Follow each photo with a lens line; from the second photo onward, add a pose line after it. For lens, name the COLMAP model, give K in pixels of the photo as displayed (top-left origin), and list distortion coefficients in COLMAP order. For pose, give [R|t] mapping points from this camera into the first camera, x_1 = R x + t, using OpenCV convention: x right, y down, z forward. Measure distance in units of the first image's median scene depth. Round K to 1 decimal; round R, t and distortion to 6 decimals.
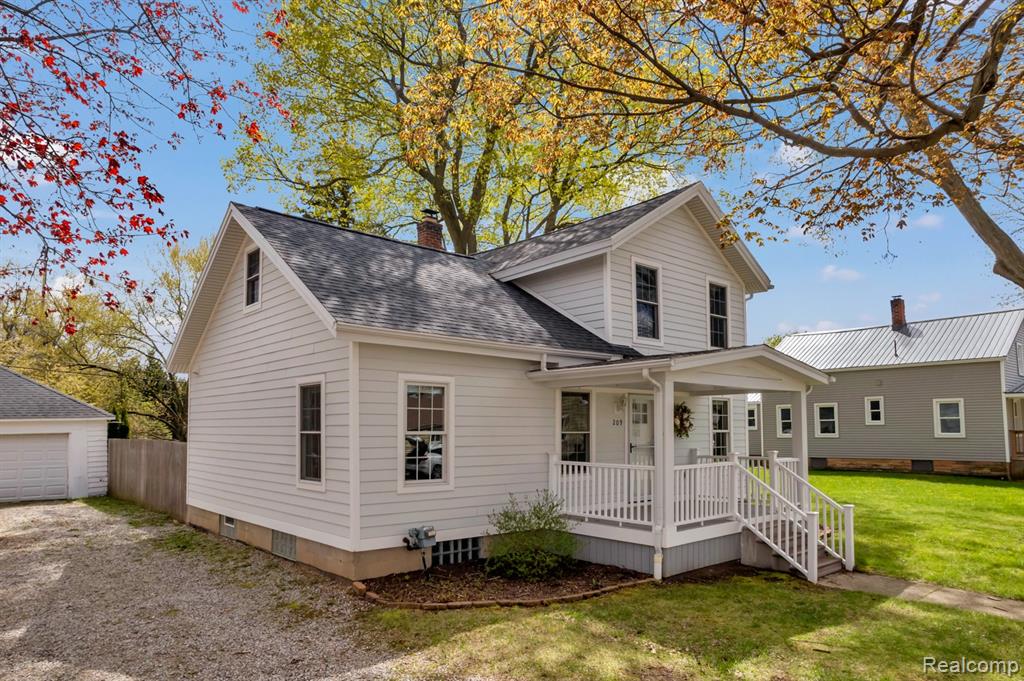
lens RADIAL K [[668.6, 0, 507.9], [0, 668.6, 392.4], [0, 0, 1]] dist [-0.076839, 0.061363]
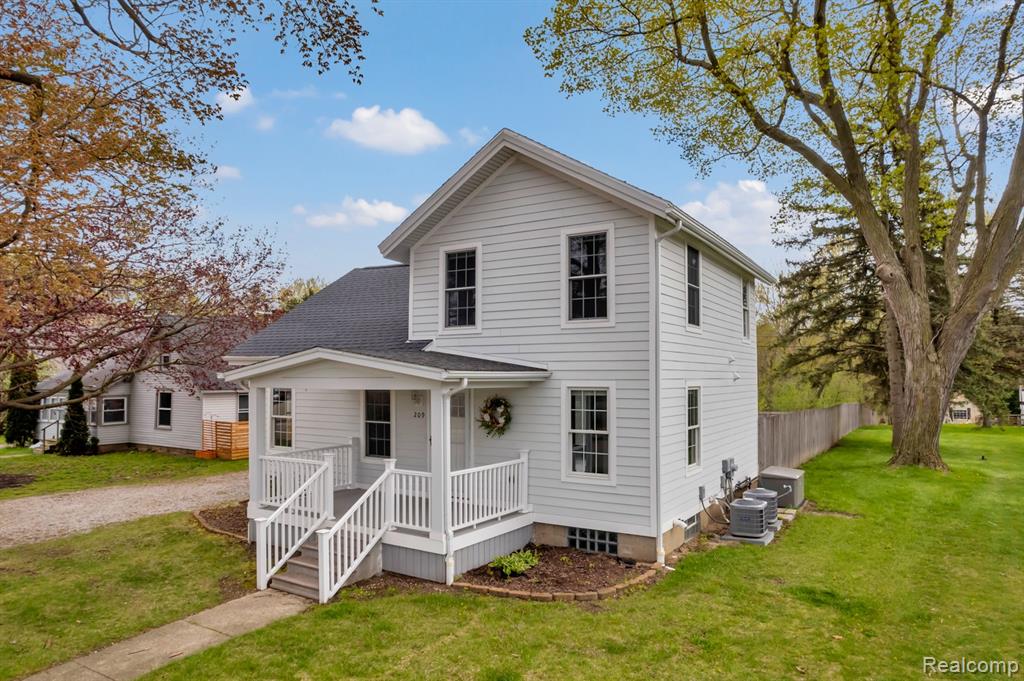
lens RADIAL K [[668.6, 0, 521.5], [0, 668.6, 341.7], [0, 0, 1]] dist [-0.076839, 0.061363]
pose [[0.291012, -0.048541, -0.955487, 1.483971], [0.054215, 0.997944, -0.034186, -0.029964], [0.955182, -0.041854, 0.293046, 1.044030]]
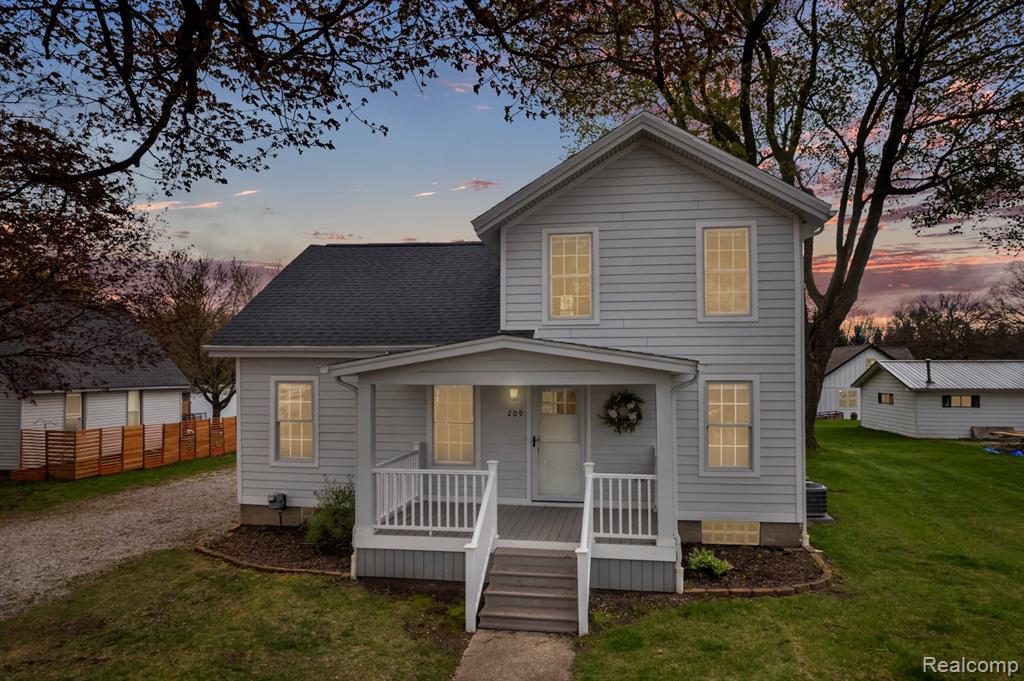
lens RADIAL K [[668.6, 0, 518.7], [0, 668.6, 340.8], [0, 0, 1]] dist [-0.076839, 0.061363]
pose [[0.637629, -0.037088, -0.769450, 1.091994], [0.044627, 0.998941, -0.011167, -0.056145], [0.769050, -0.027218, 0.638609, 0.501362]]
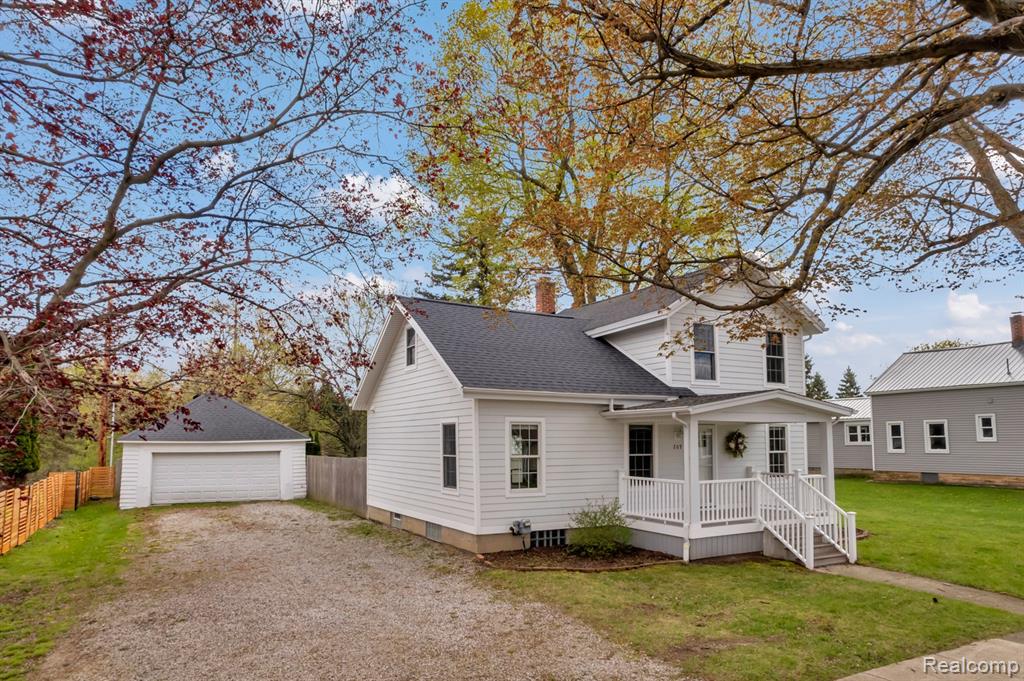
lens RADIAL K [[668.6, 0, 502.6], [0, 668.6, 398.3], [0, 0, 1]] dist [-0.076839, 0.061363]
pose [[0.973502, -0.016145, -0.228110, 0.158563], [0.014458, 0.999854, -0.009066, -0.051936], [0.228223, 0.005528, 0.973593, -0.423040]]
